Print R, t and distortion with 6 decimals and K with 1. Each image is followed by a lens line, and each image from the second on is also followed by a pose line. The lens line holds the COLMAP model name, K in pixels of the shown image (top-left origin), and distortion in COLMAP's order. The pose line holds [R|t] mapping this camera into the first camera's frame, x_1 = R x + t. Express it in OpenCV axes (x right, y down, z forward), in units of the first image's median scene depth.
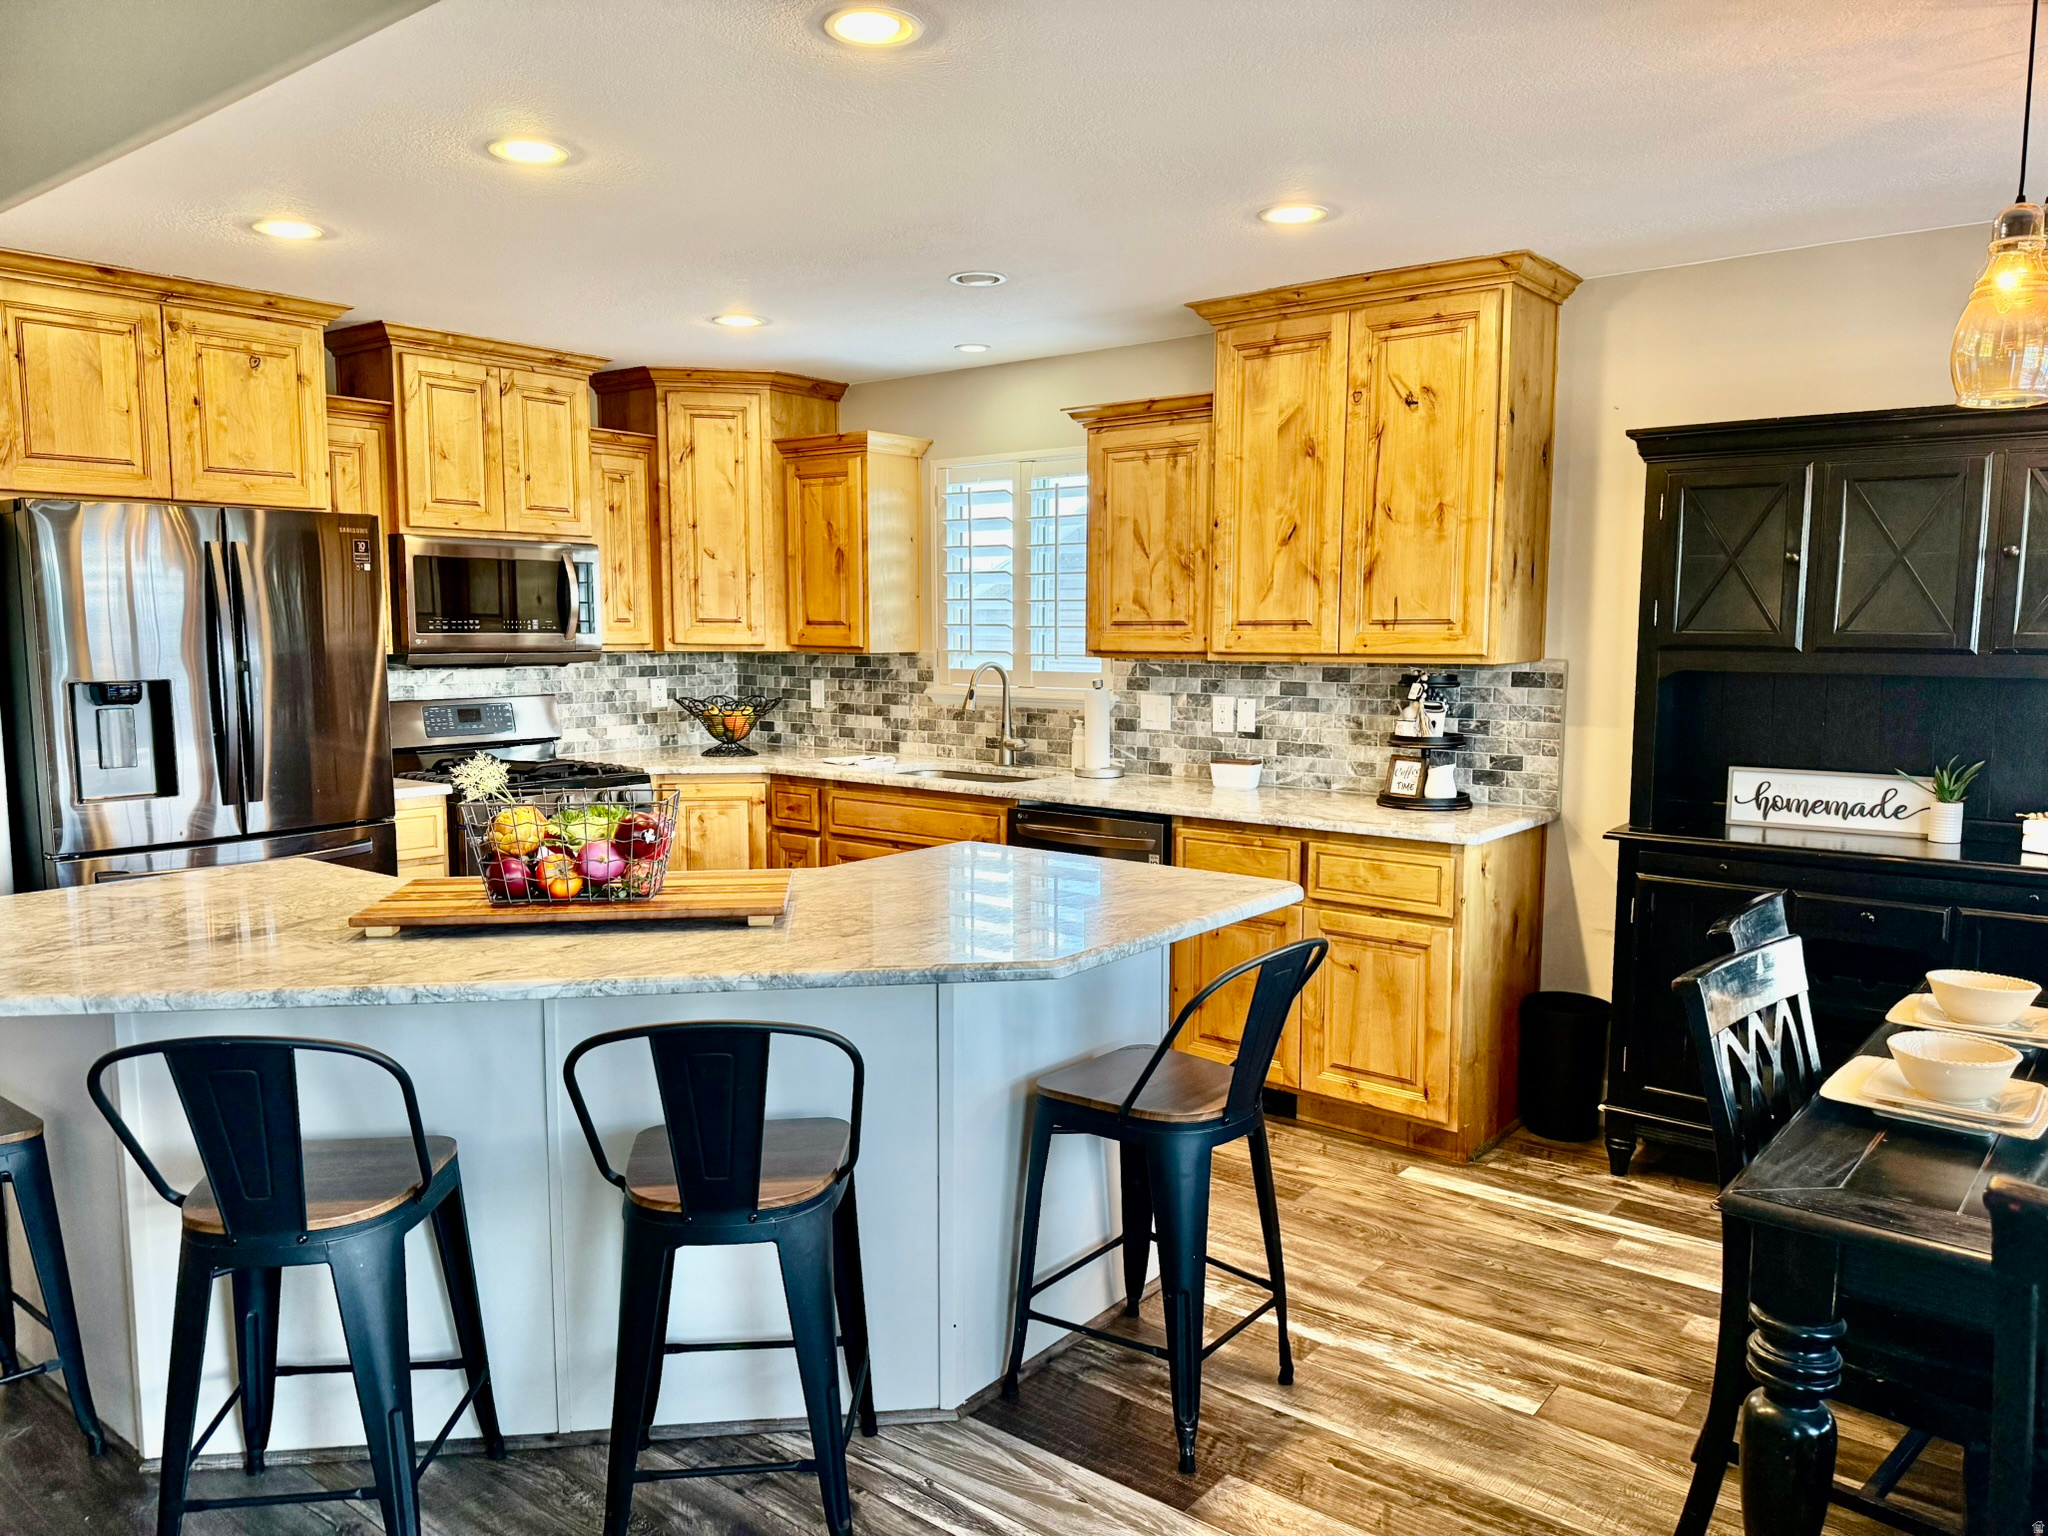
lens RADIAL K [[1430.4, 0, 1026.0], [0, 1430.4, 779.2], [0, 0, 1]] dist [0.144971, -0.000636]
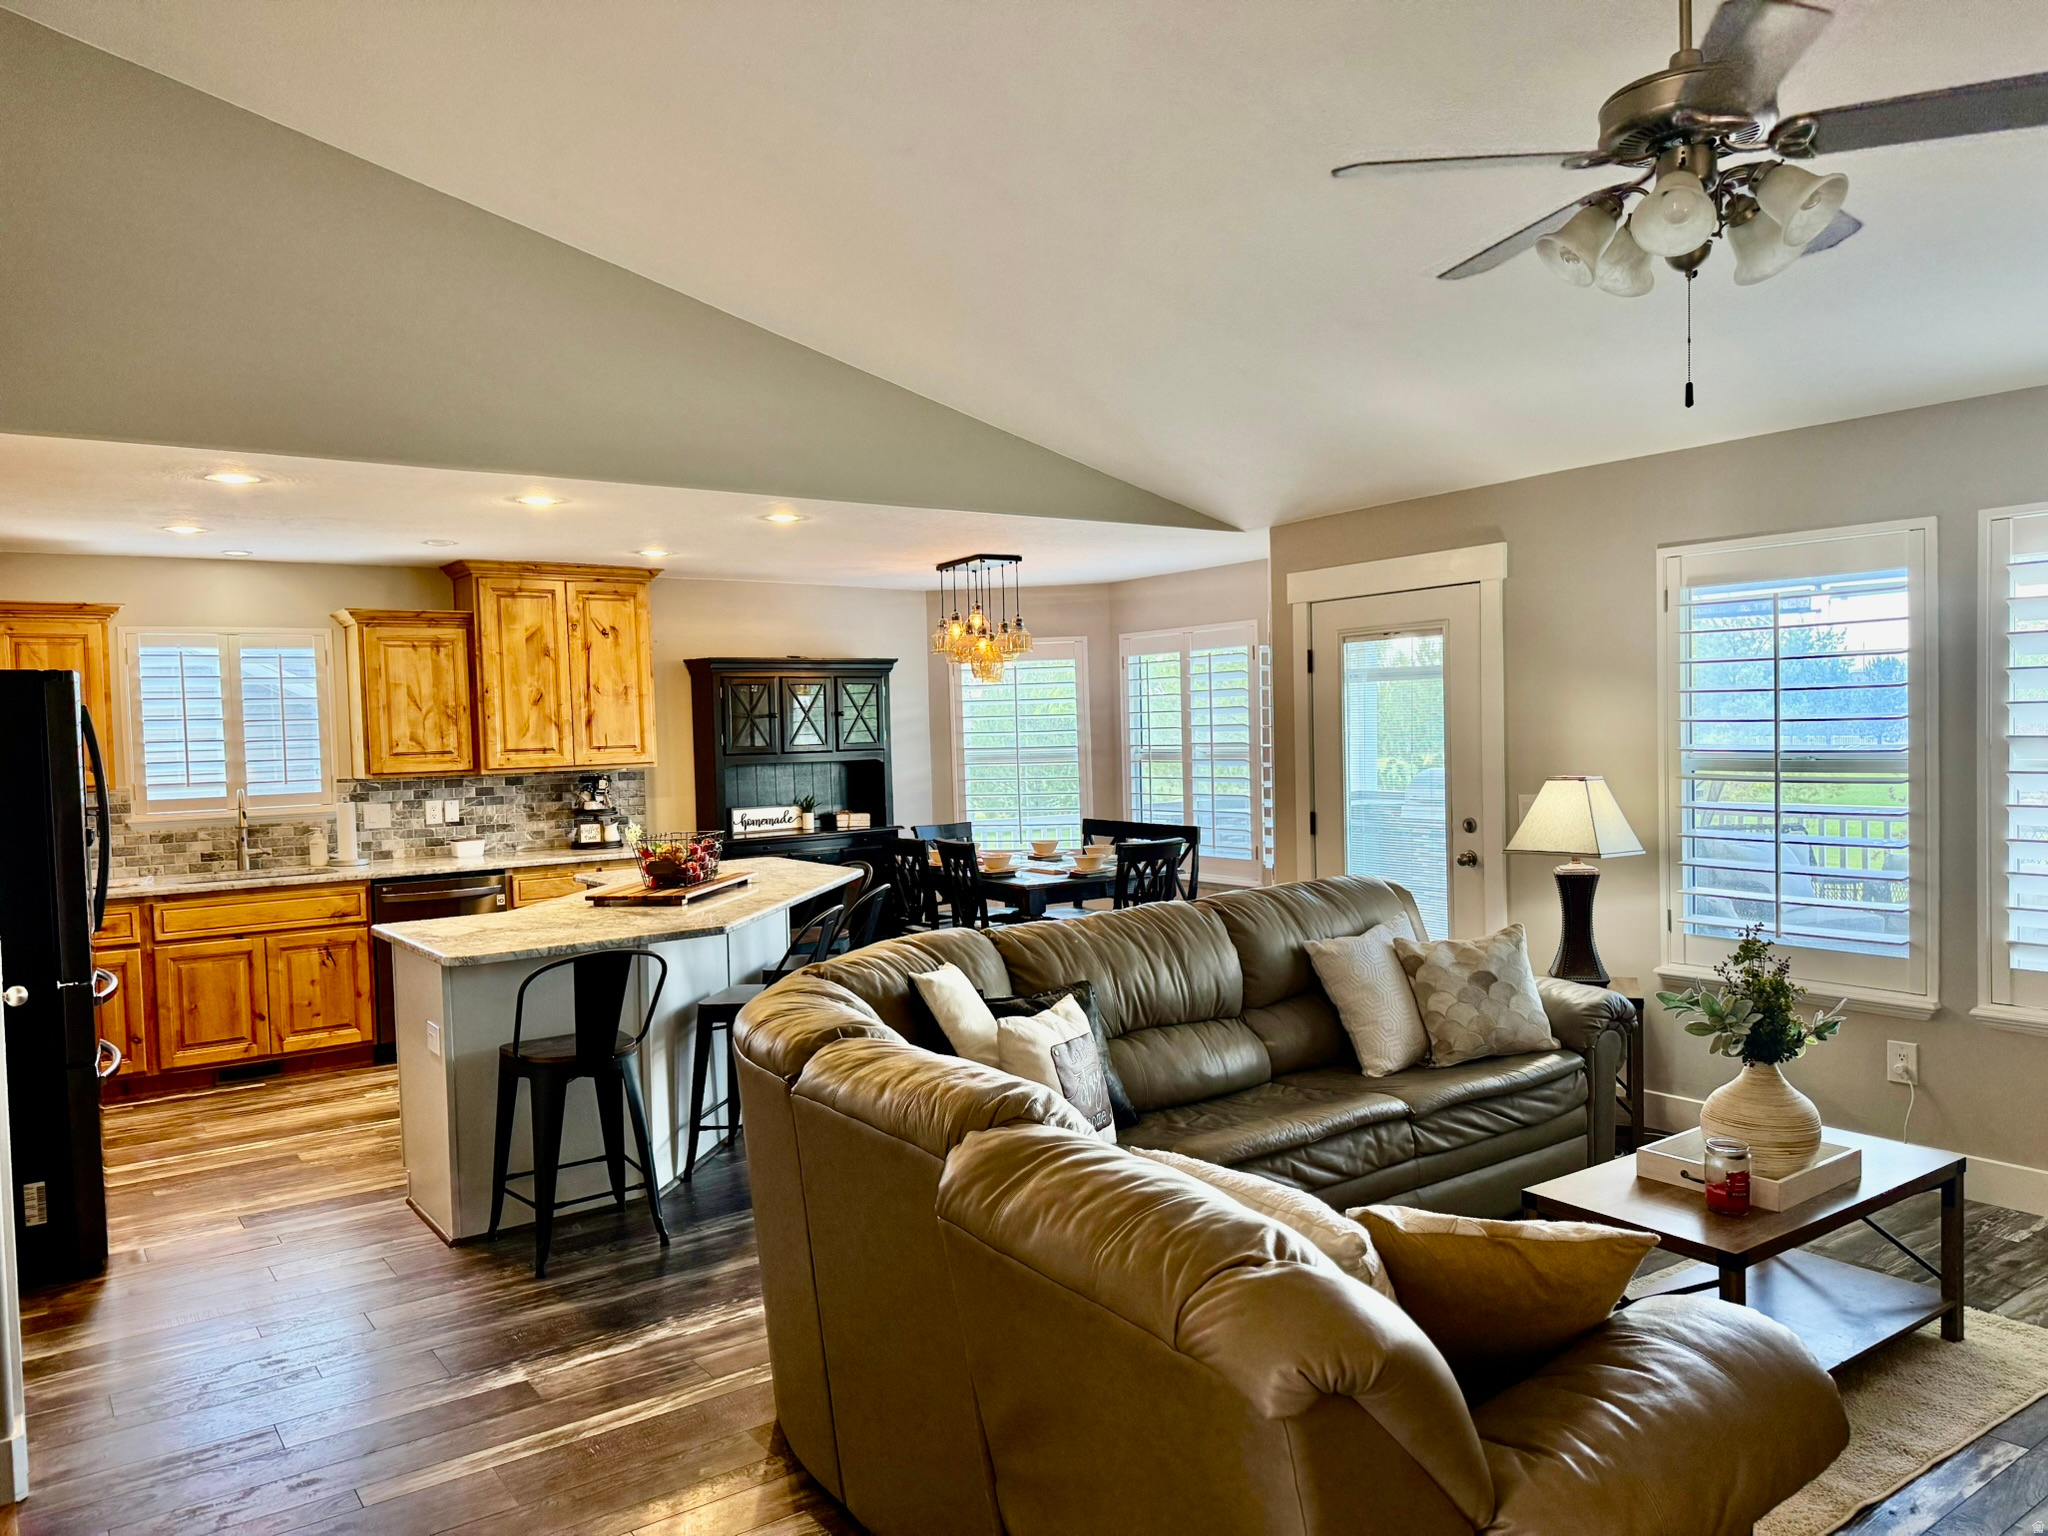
lens RADIAL K [[1430.4, 0, 1026.0], [0, 1430.4, 779.2], [0, 0, 1]] dist [0.144971, -0.000636]
pose [[0.287282, -0.048645, 0.956610, -1.223502], [0.134909, 0.990809, 0.009869, -0.011379], [-0.948298, 0.126220, 0.291204, -0.048654]]
